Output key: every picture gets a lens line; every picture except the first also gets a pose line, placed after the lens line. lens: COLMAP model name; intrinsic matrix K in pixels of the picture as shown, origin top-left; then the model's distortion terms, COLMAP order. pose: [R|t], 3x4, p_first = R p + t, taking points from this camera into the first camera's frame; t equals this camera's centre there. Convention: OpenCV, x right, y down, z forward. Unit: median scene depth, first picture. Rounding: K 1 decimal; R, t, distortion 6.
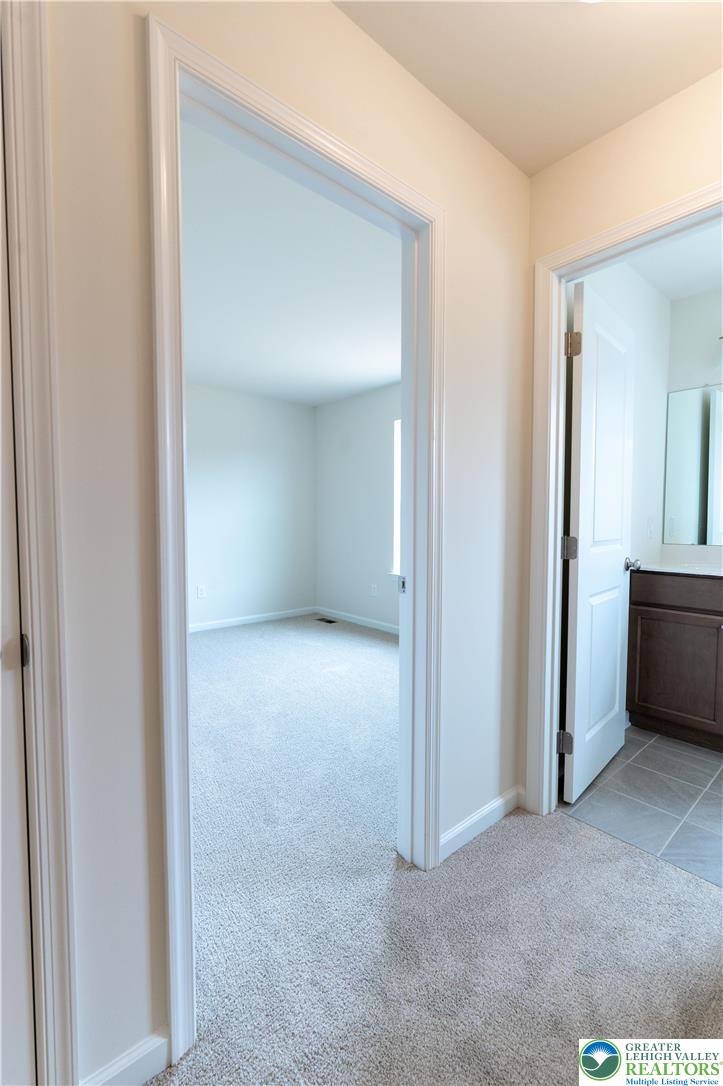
lens RADIAL K [[471.0, 0, 361.5], [0, 471.0, 543.0], [0, 0, 1]] dist [0.003774, 0.000099]
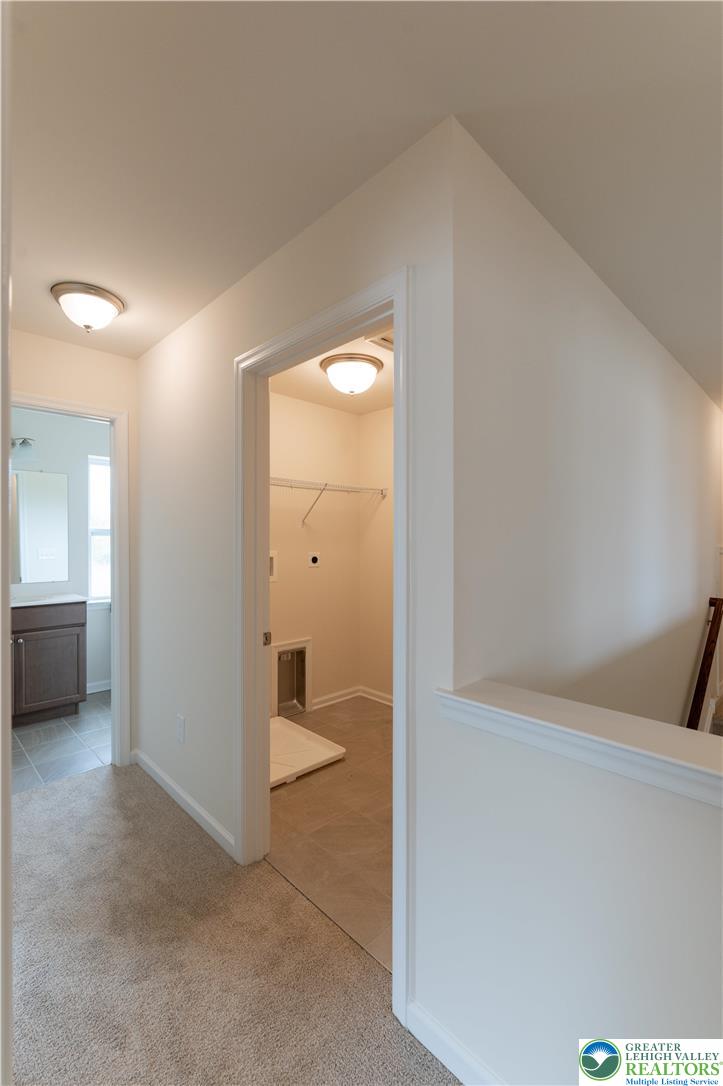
lens RADIAL K [[471.0, 0, 361.5], [0, 471.0, 543.0], [0, 0, 1]] dist [0.003774, 0.000099]
pose [[-0.063425, -0.011971, 0.997915, -1.199975], [0.052655, 0.998495, 0.015325, -0.138999], [-0.996597, 0.053517, -0.062699, -0.015802]]
